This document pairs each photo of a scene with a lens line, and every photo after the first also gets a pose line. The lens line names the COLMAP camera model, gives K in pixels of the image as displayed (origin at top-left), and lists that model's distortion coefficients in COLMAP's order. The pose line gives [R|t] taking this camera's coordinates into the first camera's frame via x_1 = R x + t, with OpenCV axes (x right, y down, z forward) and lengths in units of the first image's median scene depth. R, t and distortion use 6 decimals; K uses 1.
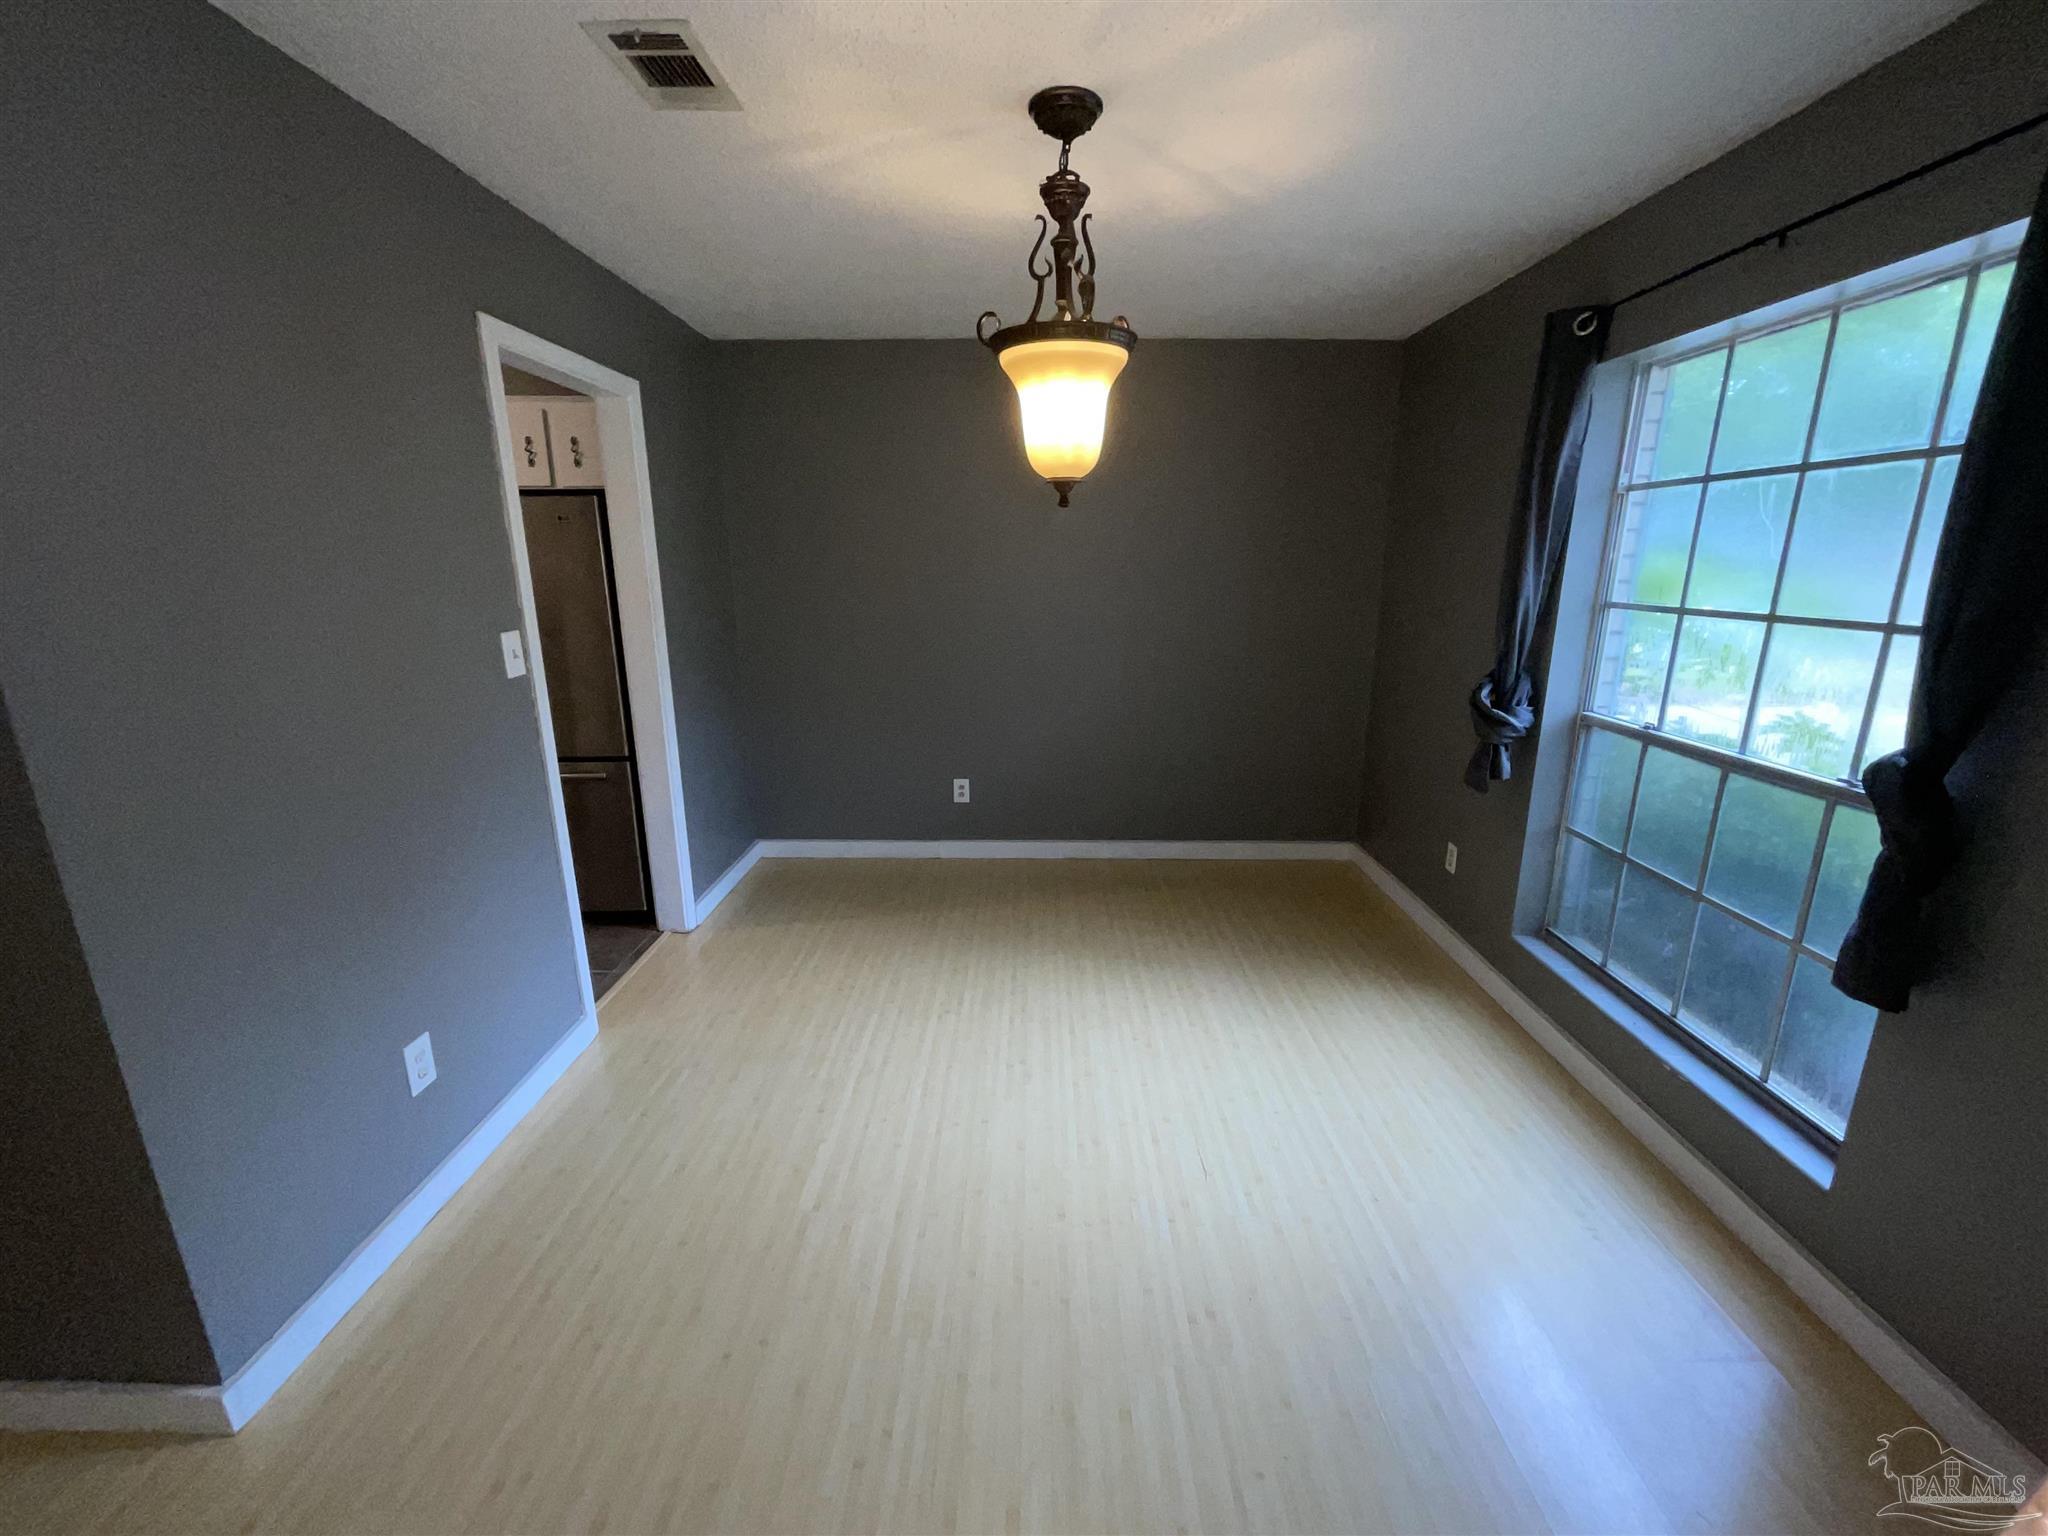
lens RADIAL K [[823.0, 0, 1028.5], [0, 823.0, 765.1], [0, 0, 1]] dist [-0.009432, -0.000027]
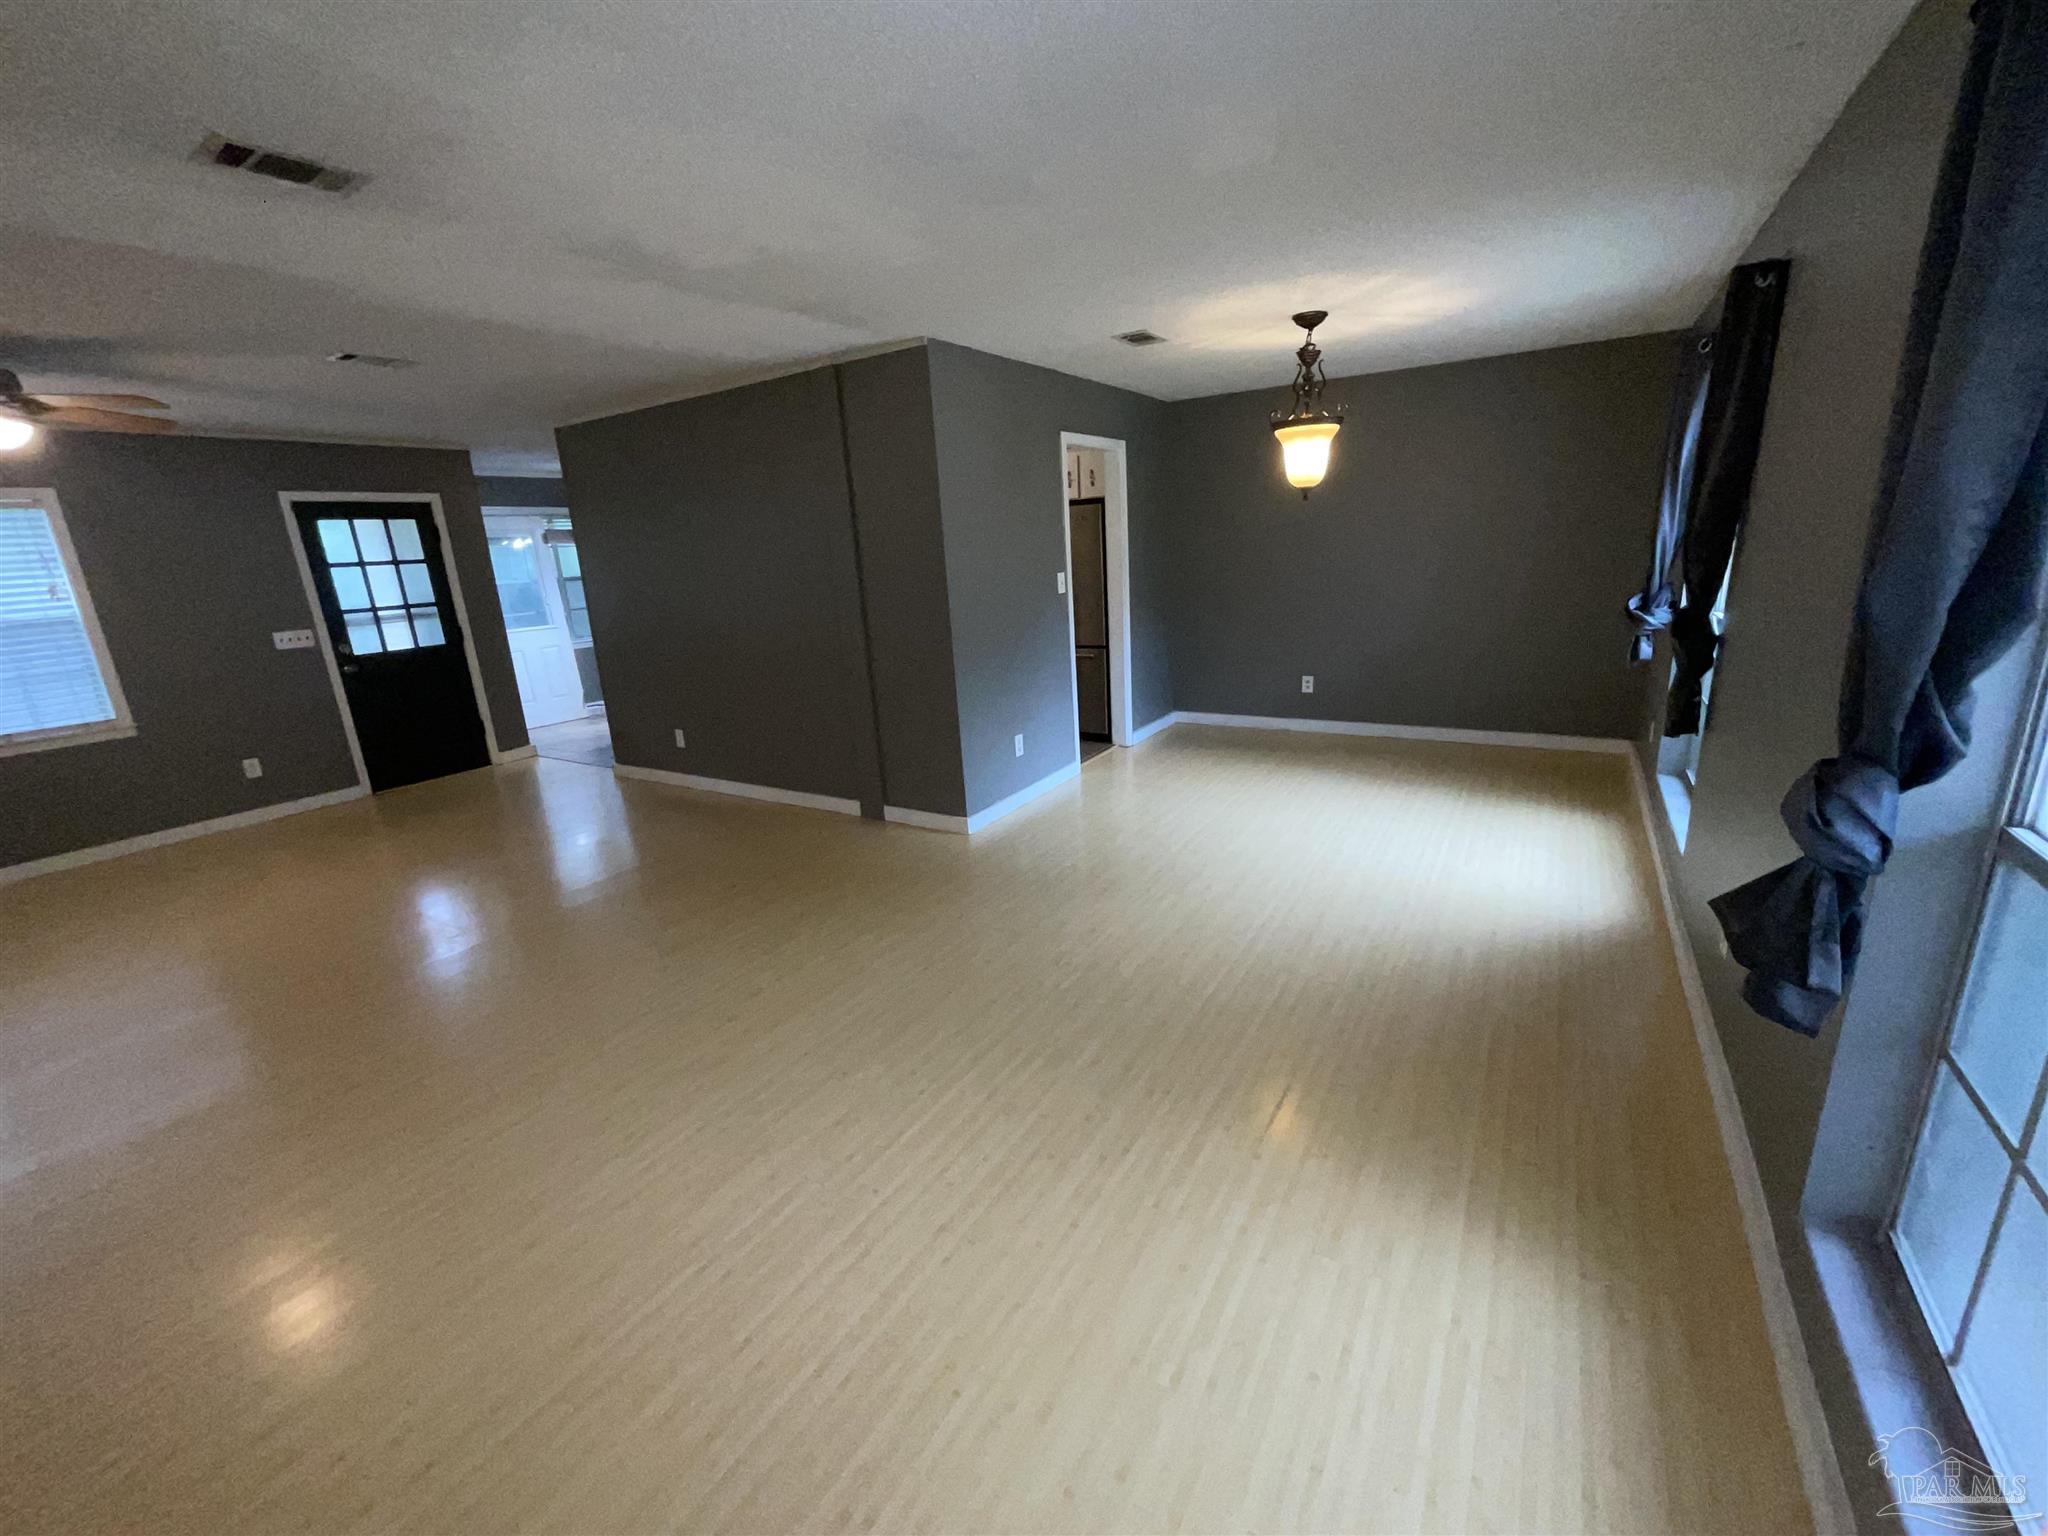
lens RADIAL K [[823.0, 0, 1028.3], [0, 823.0, 767.4], [0, 0, 1]] dist [-0.009432, -0.000027]
pose [[0.851660, 0.094381, -0.515526, 0.413875], [-0.073648, 0.995443, 0.060575, 0.198508], [0.518894, -0.013622, 0.854730, -0.808961]]
